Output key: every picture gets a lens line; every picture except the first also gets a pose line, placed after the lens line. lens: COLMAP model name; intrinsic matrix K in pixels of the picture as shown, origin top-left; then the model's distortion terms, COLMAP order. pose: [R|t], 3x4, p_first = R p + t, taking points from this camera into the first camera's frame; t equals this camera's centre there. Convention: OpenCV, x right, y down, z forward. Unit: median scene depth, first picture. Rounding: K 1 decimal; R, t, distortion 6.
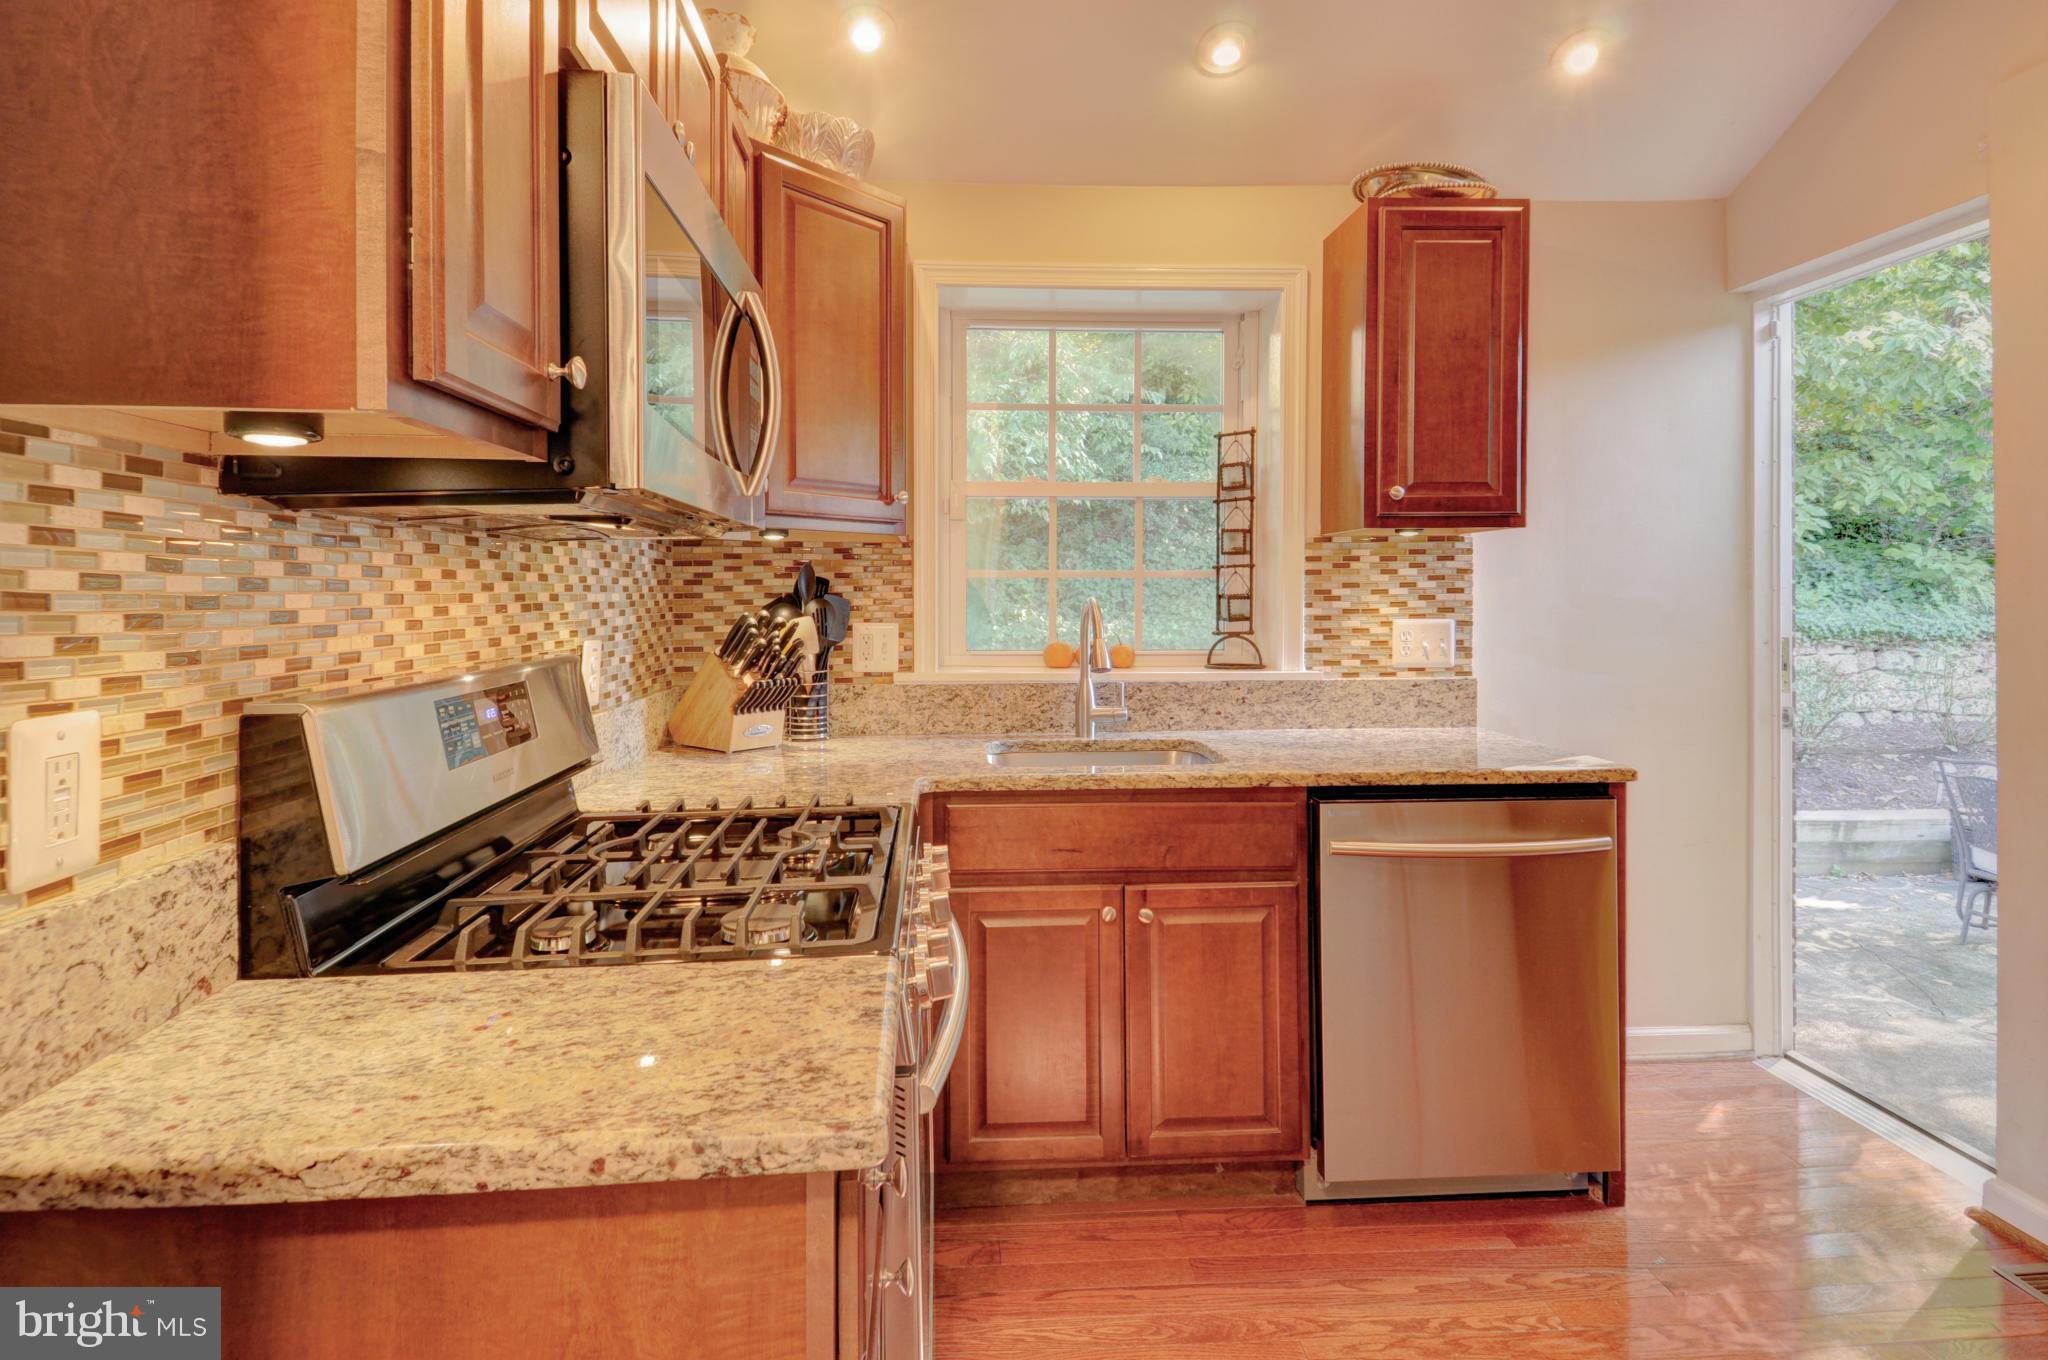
lens RADIAL K [[1080.3, 0, 999.2], [0, 1080.3, 573.8], [0, 0, 1]] dist [-0.002259, -0.002079]
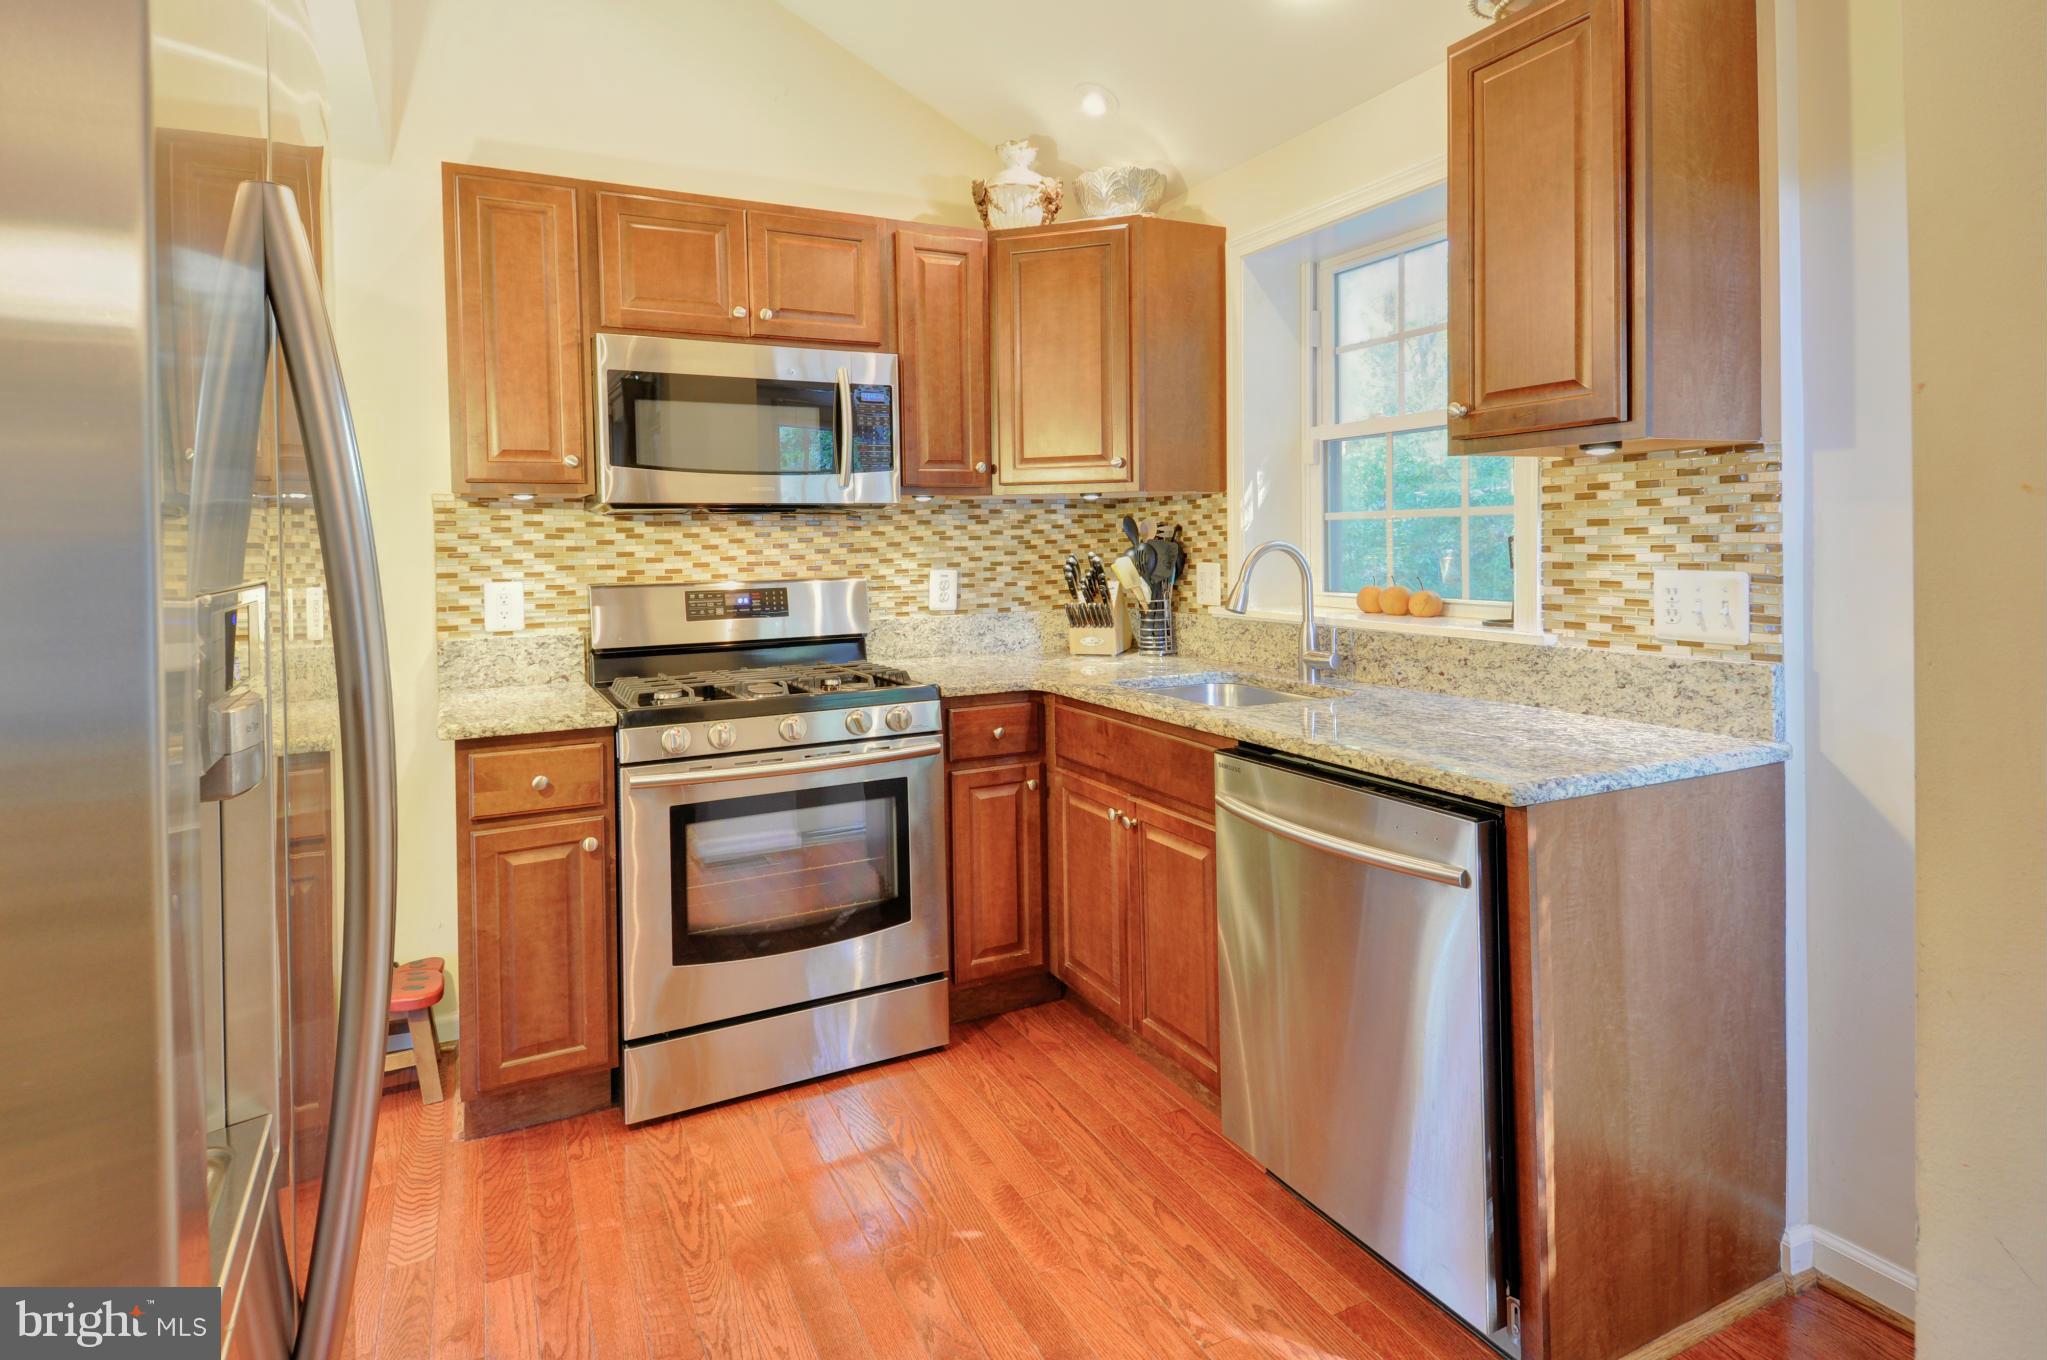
lens RADIAL K [[1079.8, 0, 987.6], [0, 1079.8, 549.9], [0, 0, 1]] dist [-0.002259, -0.002079]
pose [[0.378858, 0.005765, -0.925437, 0.856364], [0.029999, 0.999379, 0.018507, 0.003092], [0.924968, -0.034774, 0.378450, 0.336279]]
